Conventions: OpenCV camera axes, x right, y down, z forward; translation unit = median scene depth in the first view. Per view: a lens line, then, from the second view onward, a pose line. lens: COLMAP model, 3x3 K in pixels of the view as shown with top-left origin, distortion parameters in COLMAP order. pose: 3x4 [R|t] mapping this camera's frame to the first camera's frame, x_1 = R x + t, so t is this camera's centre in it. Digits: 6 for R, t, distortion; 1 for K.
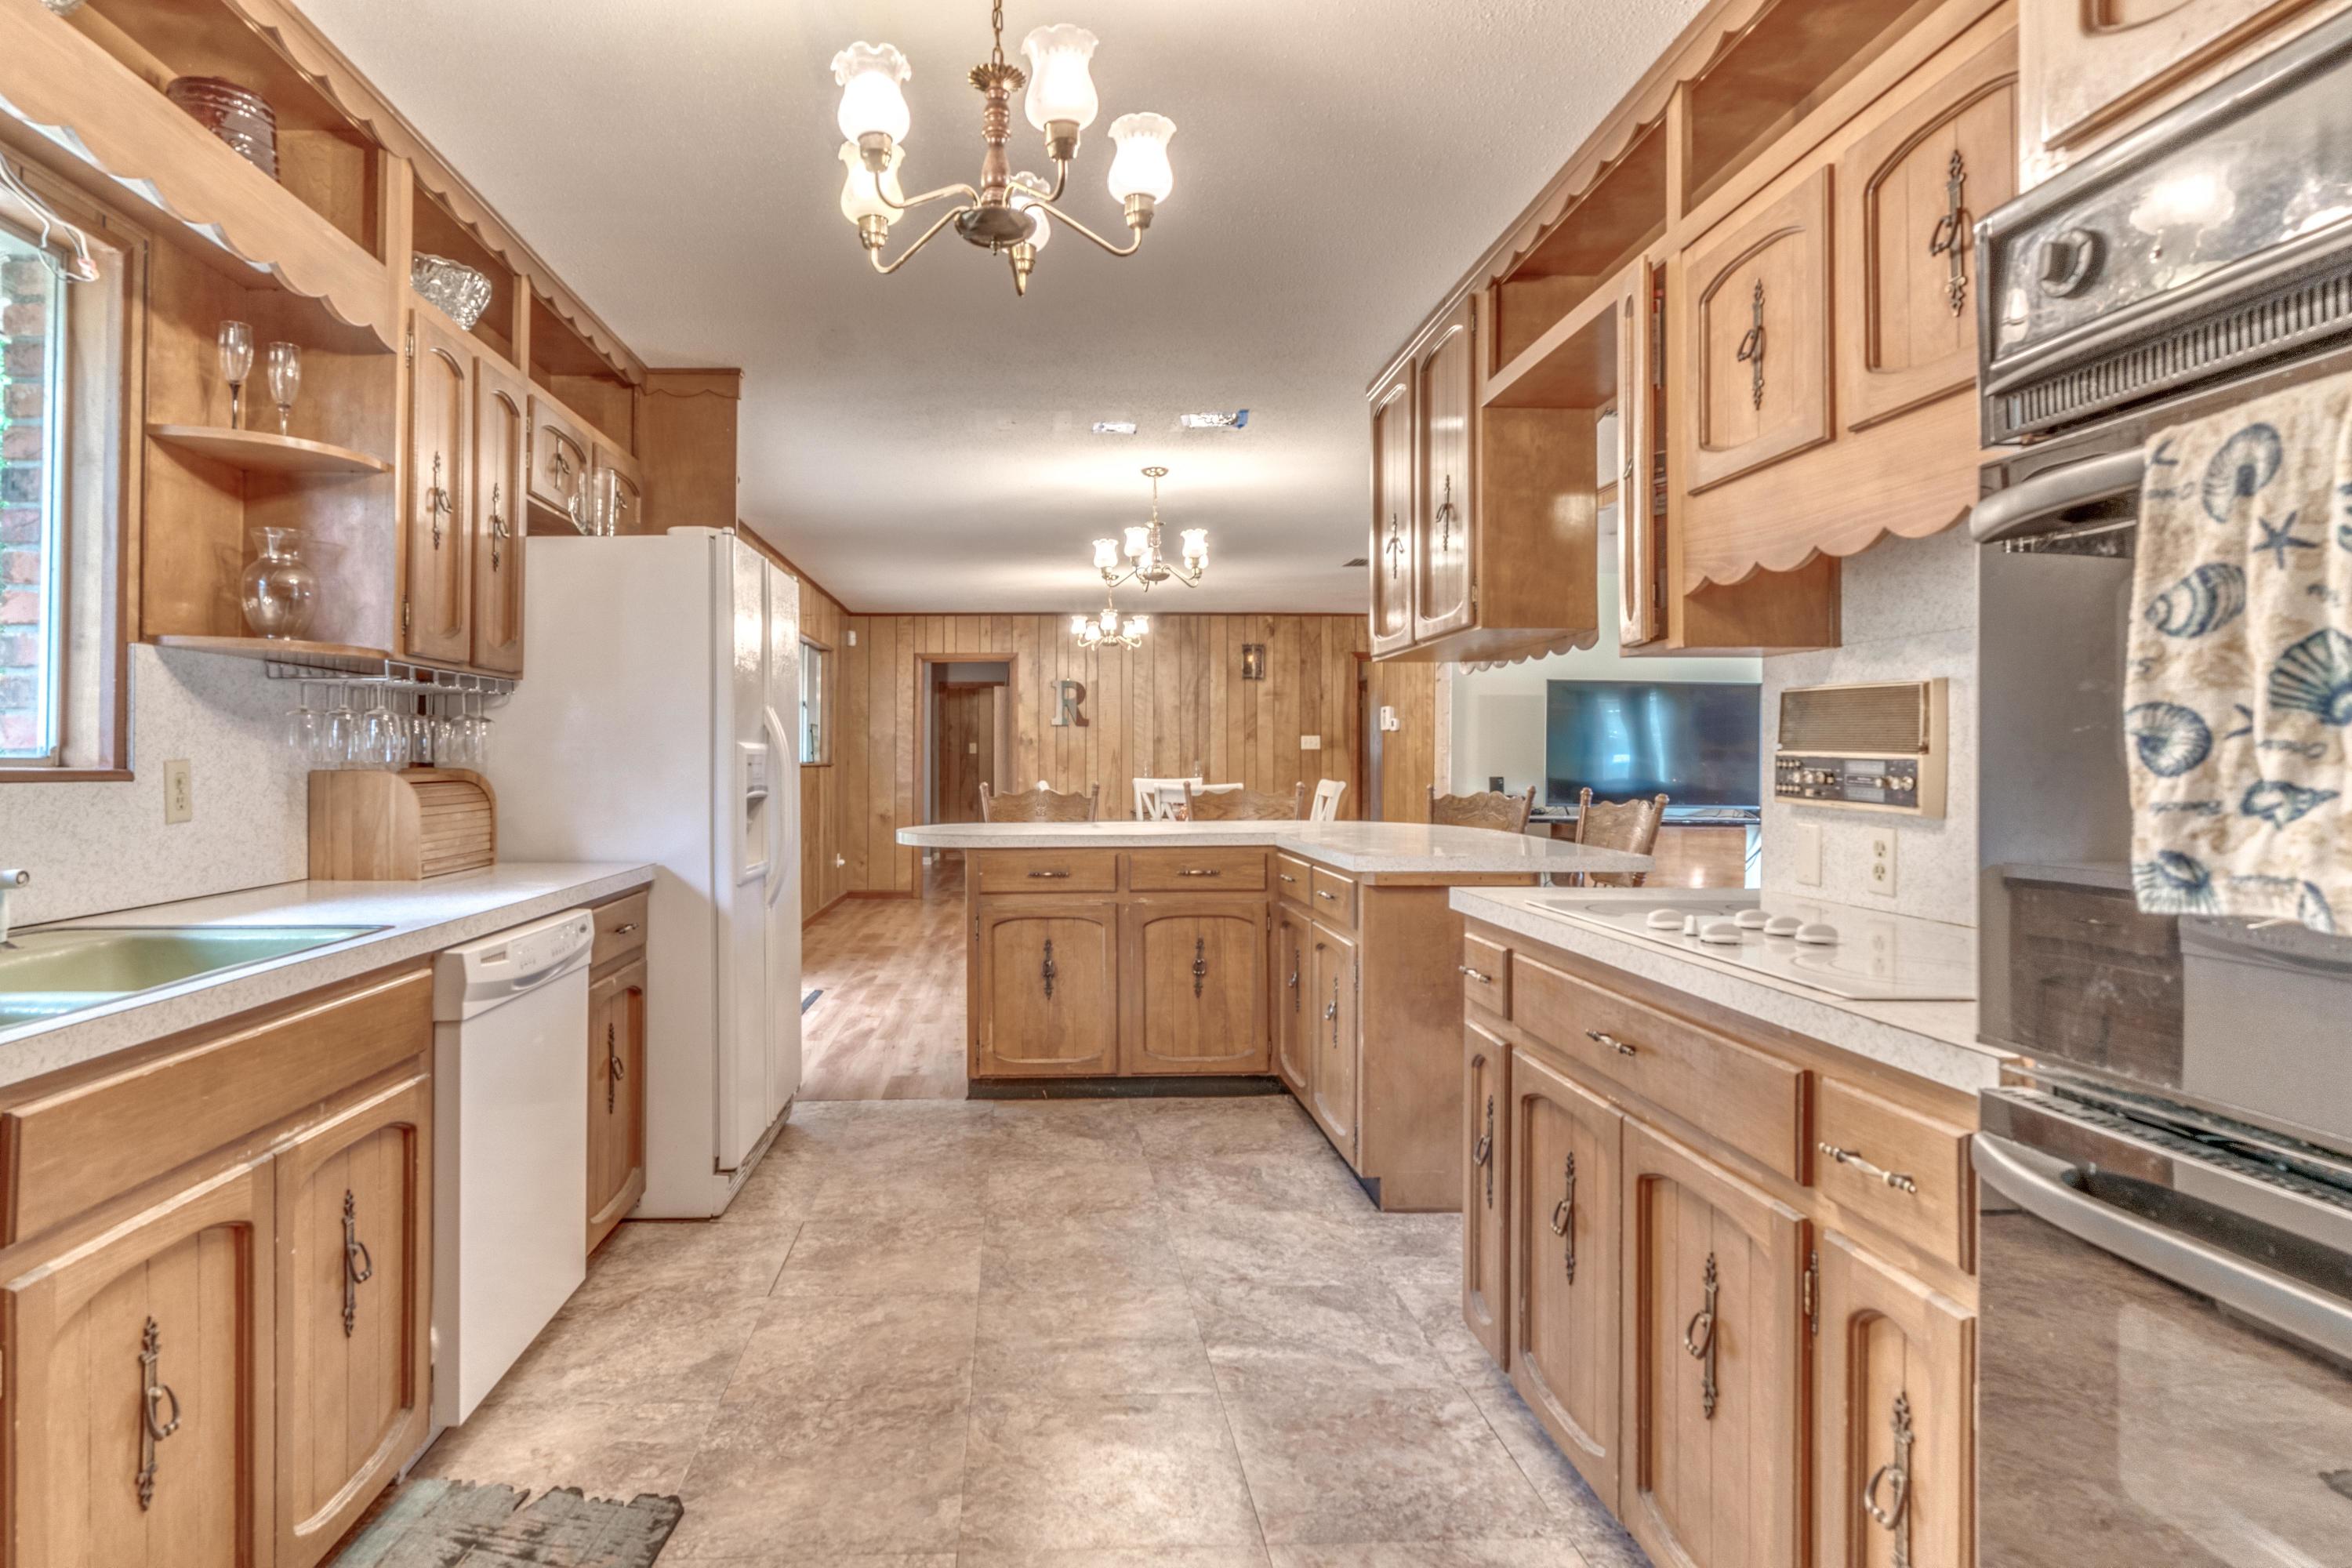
lens RADIAL K [[1279.0, 0, 1139.9], [0, 1279.0, 751.6], [0, 0, 1]] dist [0.002625, 0.000521]
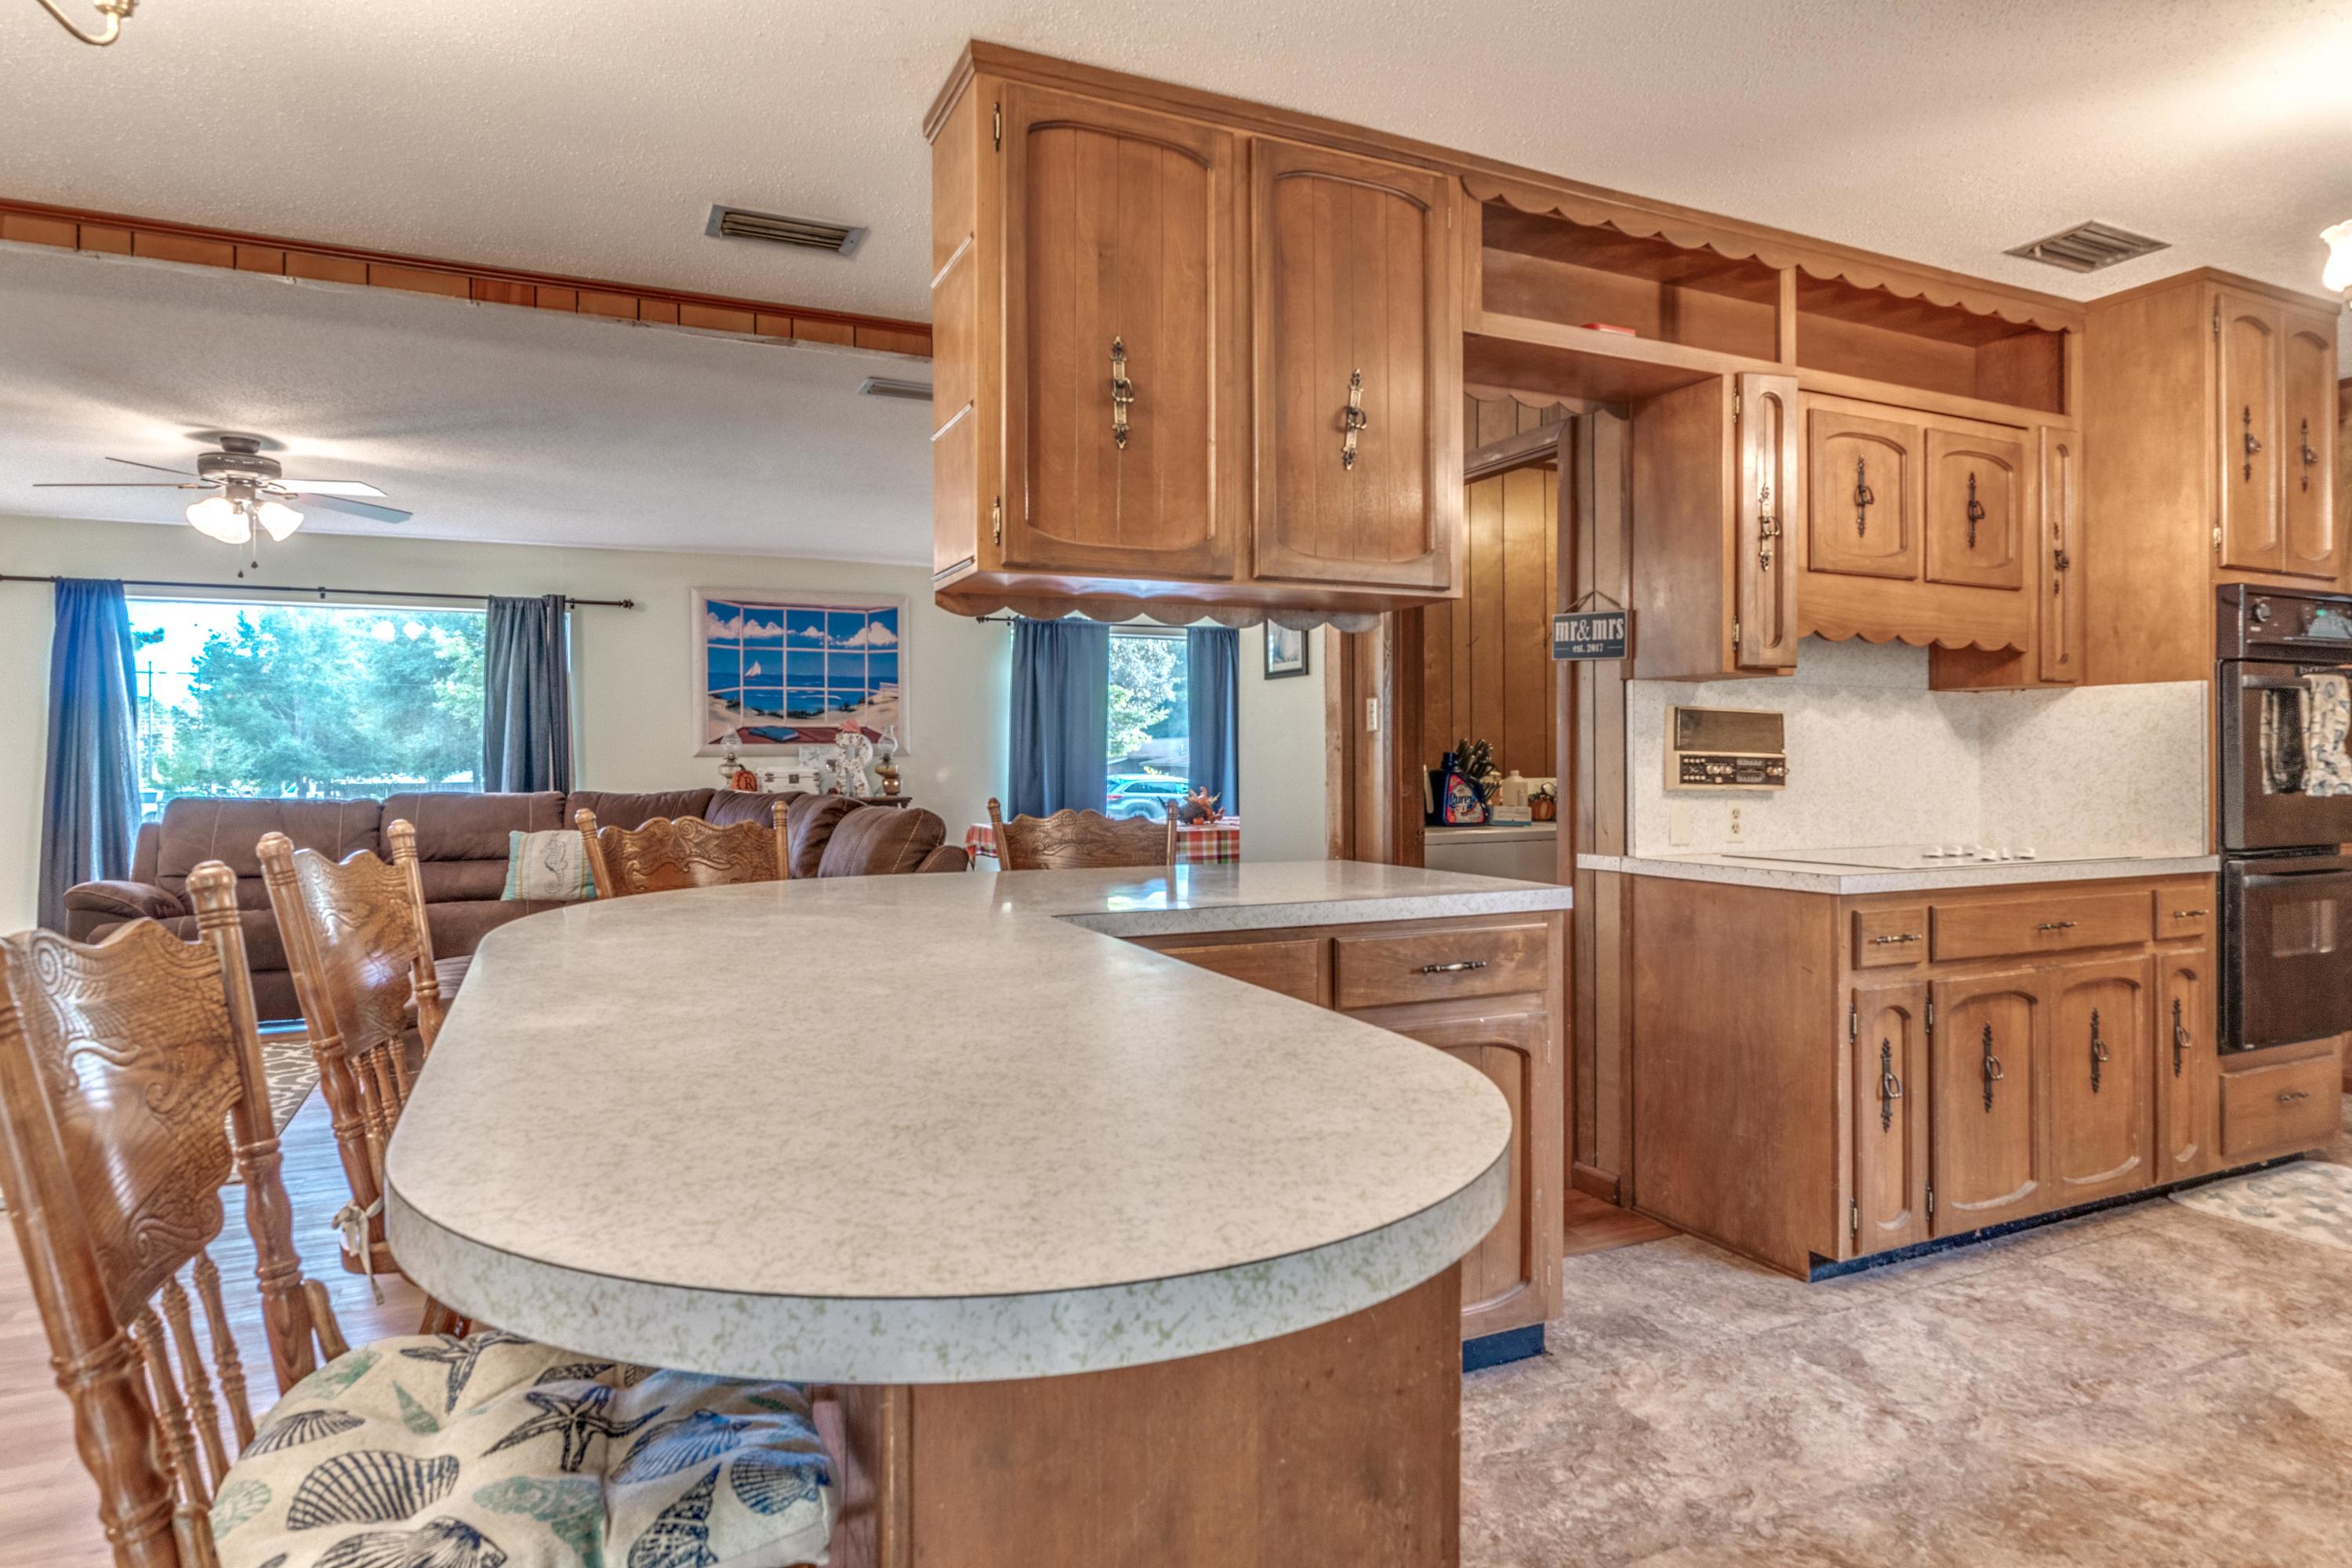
lens RADIAL K [[1279.0, 0, 1139.9], [0, 1279.0, 751.6], [0, 0, 1]] dist [0.002625, 0.000521]
pose [[-0.335445, 0.006791, 0.942035, -0.533183], [-0.002616, 0.999963, -0.008140, 0.011036], [-0.942056, -0.005195, -0.335415, 1.762456]]
